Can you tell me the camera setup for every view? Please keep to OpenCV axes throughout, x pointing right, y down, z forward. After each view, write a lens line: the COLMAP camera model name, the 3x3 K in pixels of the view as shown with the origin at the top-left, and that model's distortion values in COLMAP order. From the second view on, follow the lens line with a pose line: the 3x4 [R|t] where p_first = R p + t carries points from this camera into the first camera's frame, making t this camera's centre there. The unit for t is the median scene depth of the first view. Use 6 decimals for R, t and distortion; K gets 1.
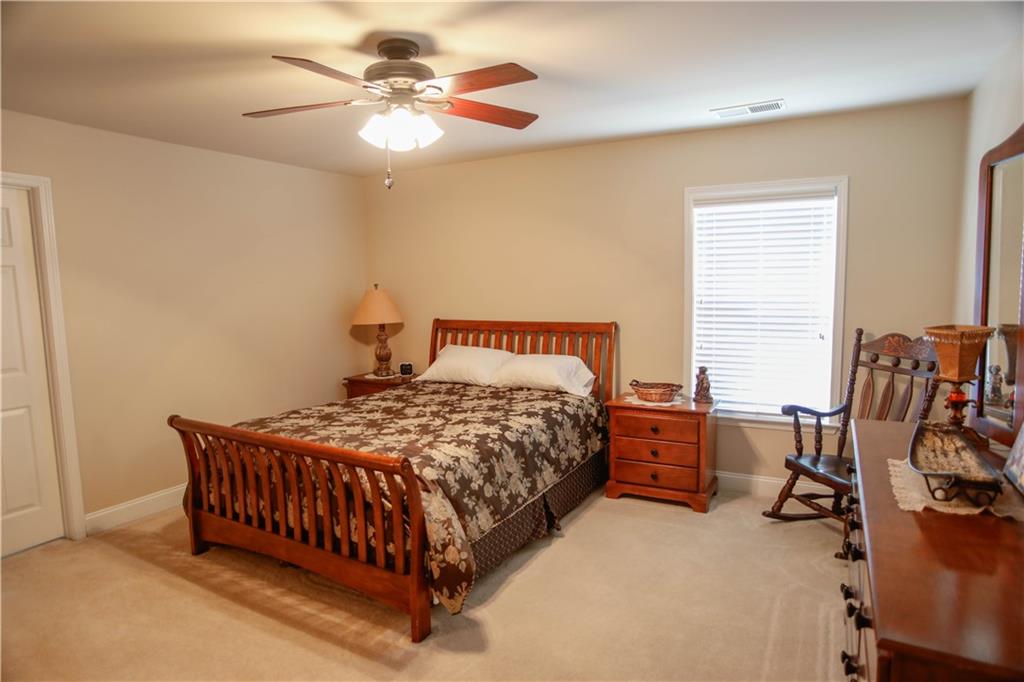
lens RADIAL K [[585.6, 0, 512.0], [0, 585.6, 344.8], [0, 0, 1]] dist [-0.083675, 0.014212]
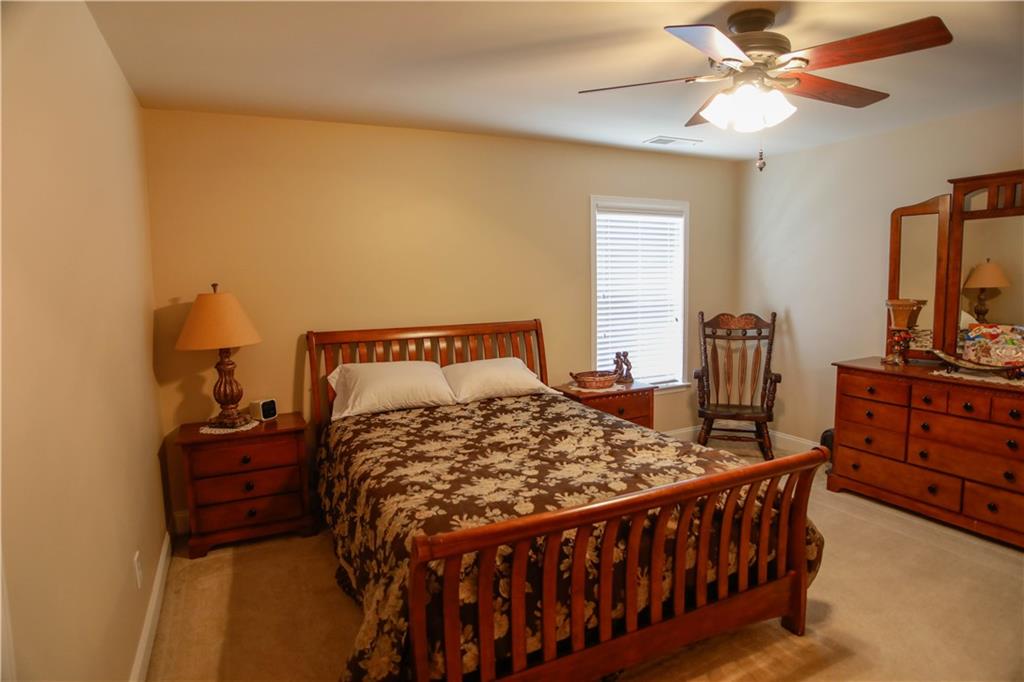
lens RADIAL K [[585.6, 0, 511.0], [0, 585.6, 342.3], [0, 0, 1]] dist [-0.083675, 0.014212]
pose [[0.547510, -0.067407, 0.834080, -0.753150], [0.104037, 0.994500, 0.012080, -0.017710], [-0.830307, 0.080161, 0.551511, 0.540147]]
